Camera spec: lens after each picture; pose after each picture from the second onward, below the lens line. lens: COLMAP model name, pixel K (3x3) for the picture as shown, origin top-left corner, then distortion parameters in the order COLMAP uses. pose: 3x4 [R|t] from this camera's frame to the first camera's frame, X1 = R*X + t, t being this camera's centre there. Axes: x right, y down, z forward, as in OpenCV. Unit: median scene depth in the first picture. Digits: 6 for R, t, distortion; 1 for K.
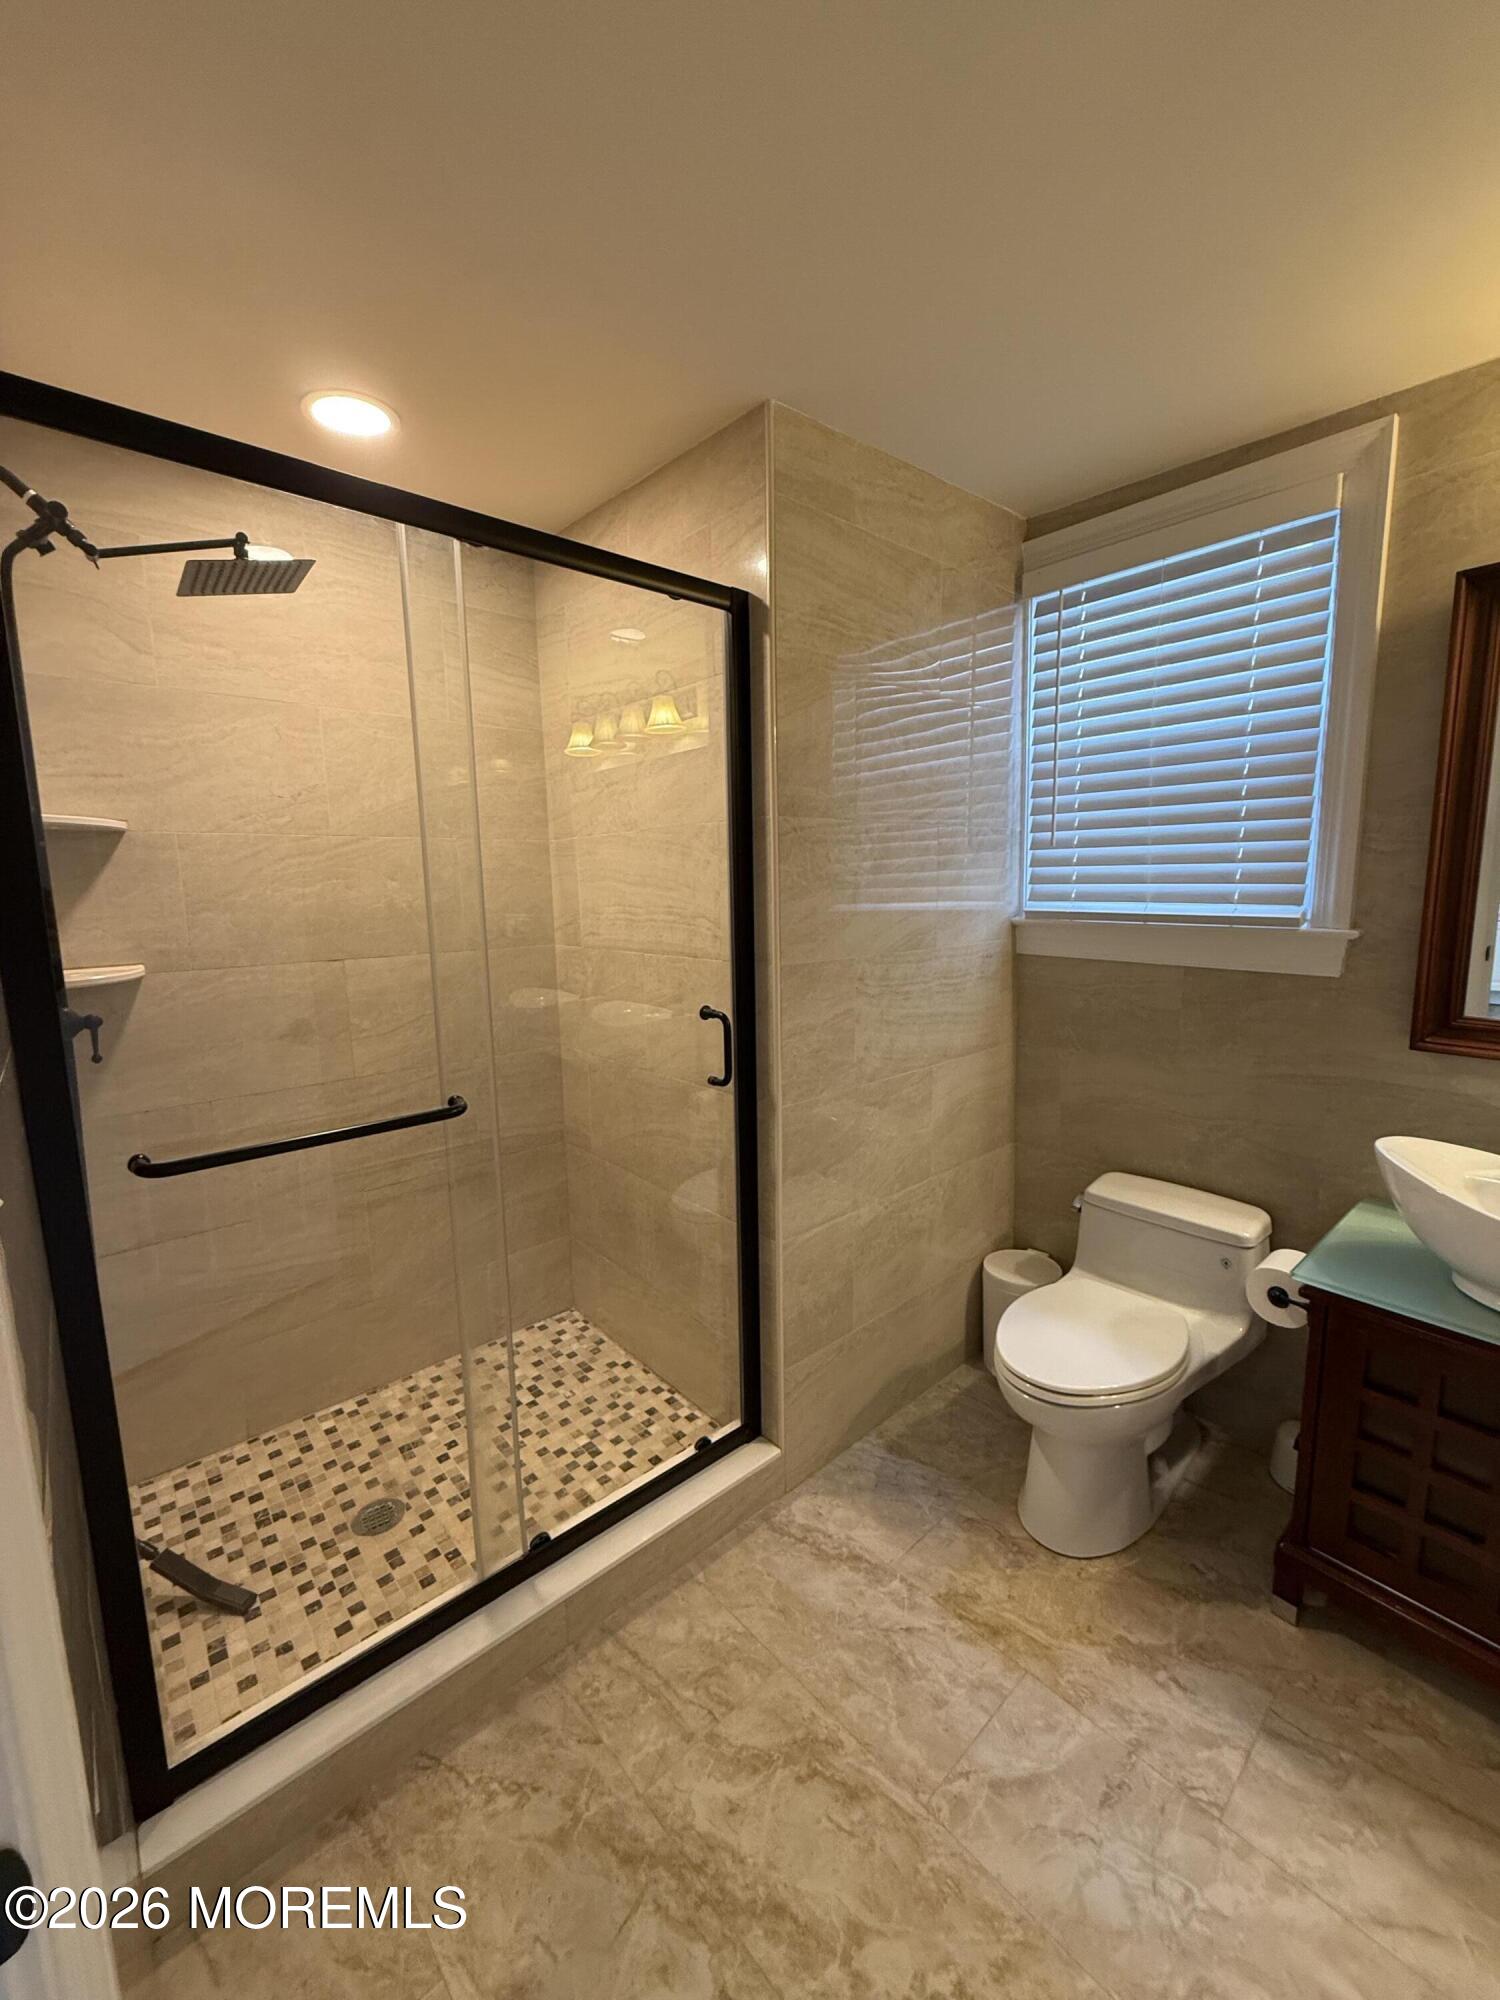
lens RADIAL K [[797.5, 0, 748.7], [0, 797.5, 994.7], [0, 0, 1]] dist [0.000781, 0.000554]
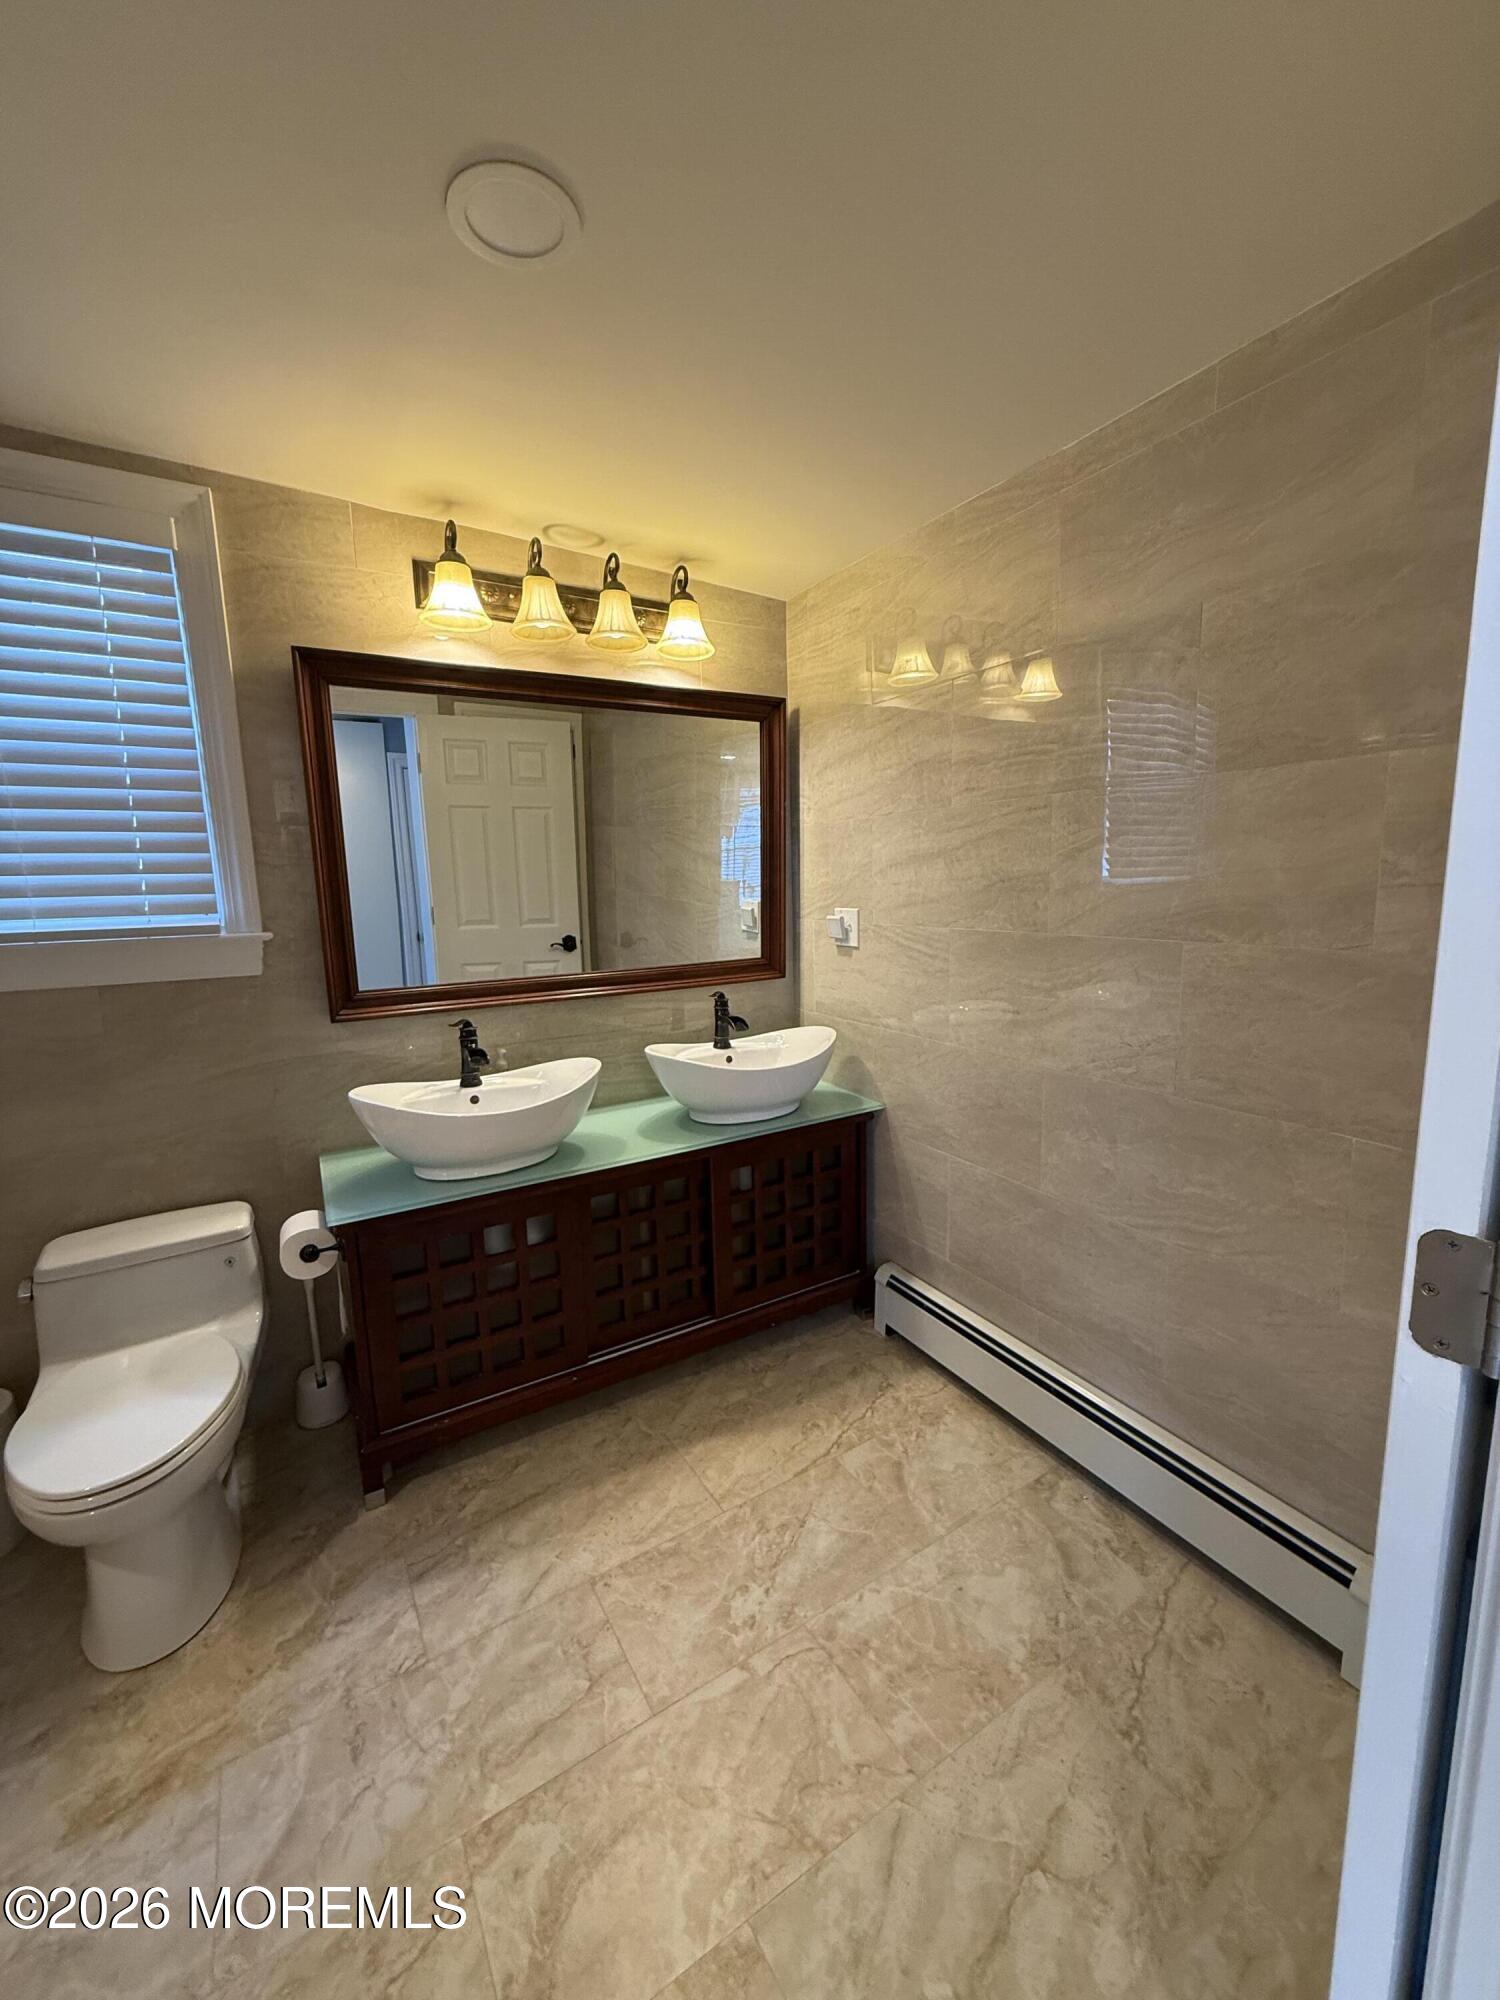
lens RADIAL K [[797.5, 0, 748.7], [0, 797.5, 994.7], [0, 0, 1]] dist [0.000781, 0.000554]
pose [[0.184699, -0.131812, 0.973916, -0.271083], [0.165495, 0.980986, 0.101384, 0.006496], [-0.968761, 0.142453, 0.203002, 0.110925]]
